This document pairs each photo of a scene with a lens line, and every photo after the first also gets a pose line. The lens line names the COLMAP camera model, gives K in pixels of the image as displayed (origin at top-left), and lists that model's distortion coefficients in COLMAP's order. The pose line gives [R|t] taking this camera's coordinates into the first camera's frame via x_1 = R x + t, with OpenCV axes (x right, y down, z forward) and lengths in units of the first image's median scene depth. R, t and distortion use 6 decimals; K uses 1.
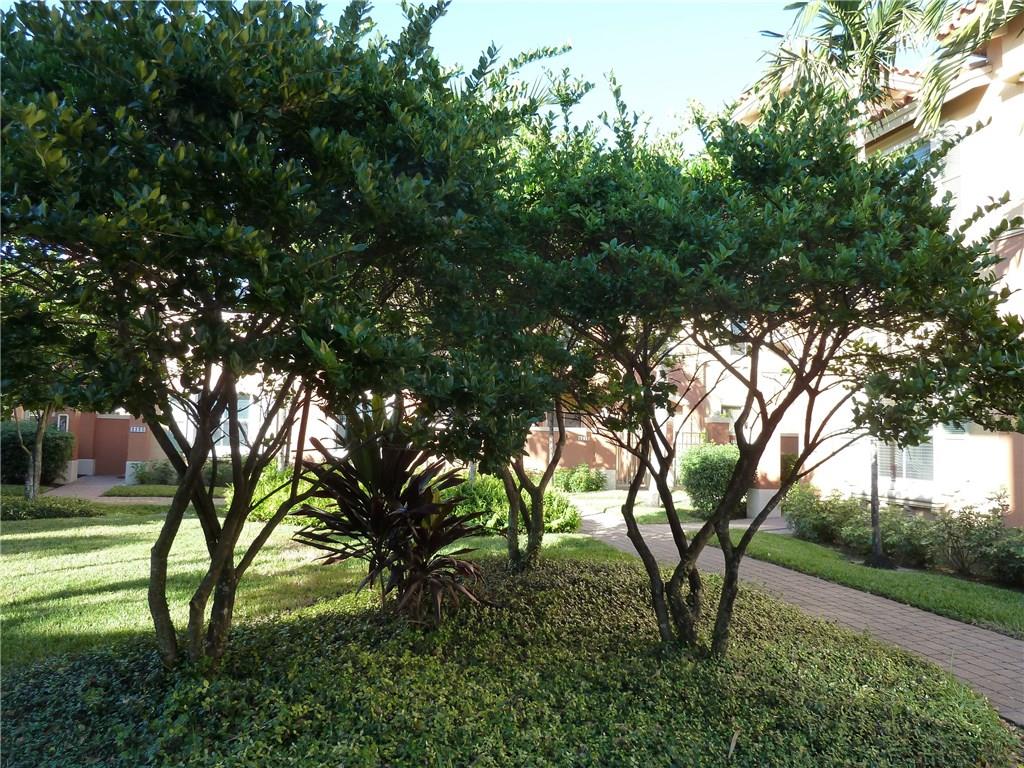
lens RADIAL K [[756.6, 0, 513.2], [0, 756.6, 385.6], [0, 0, 1]] dist [-0.017877, -0.007538]
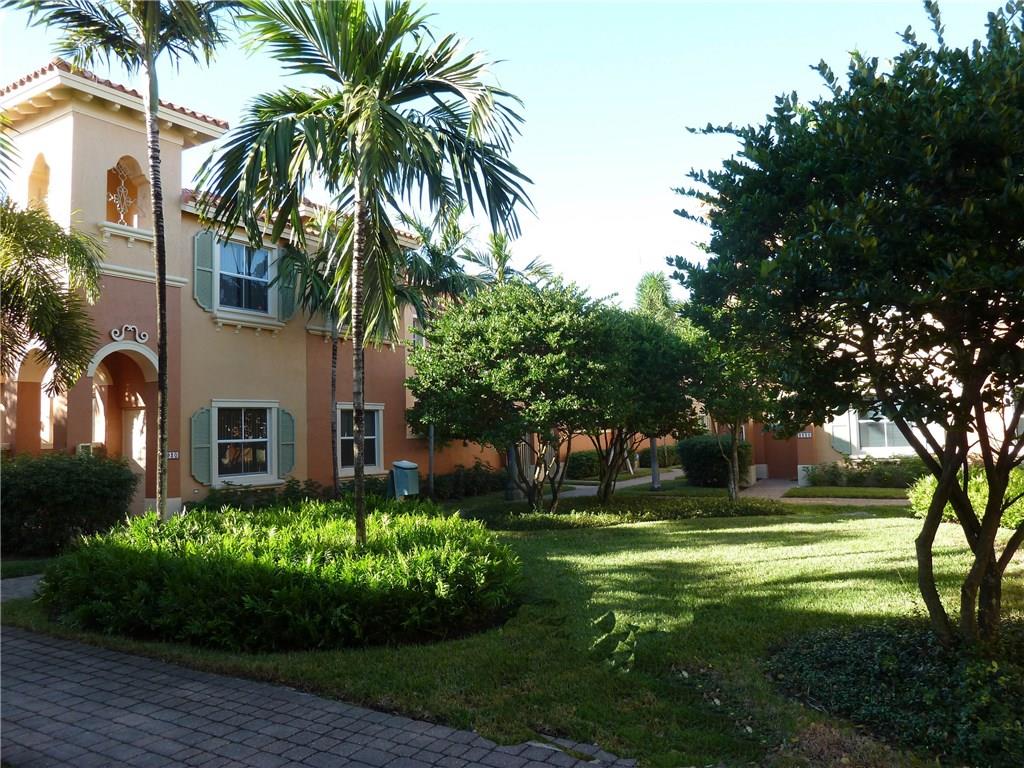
lens RADIAL K [[756.6, 0, 511.4], [0, 756.6, 380.6], [0, 0, 1]] dist [-0.017877, -0.007538]
pose [[0.703692, -0.102672, -0.703047, -0.057390], [0.095802, 0.994179, -0.049299, -0.017445], [0.704016, -0.032663, 0.709432, -0.153550]]
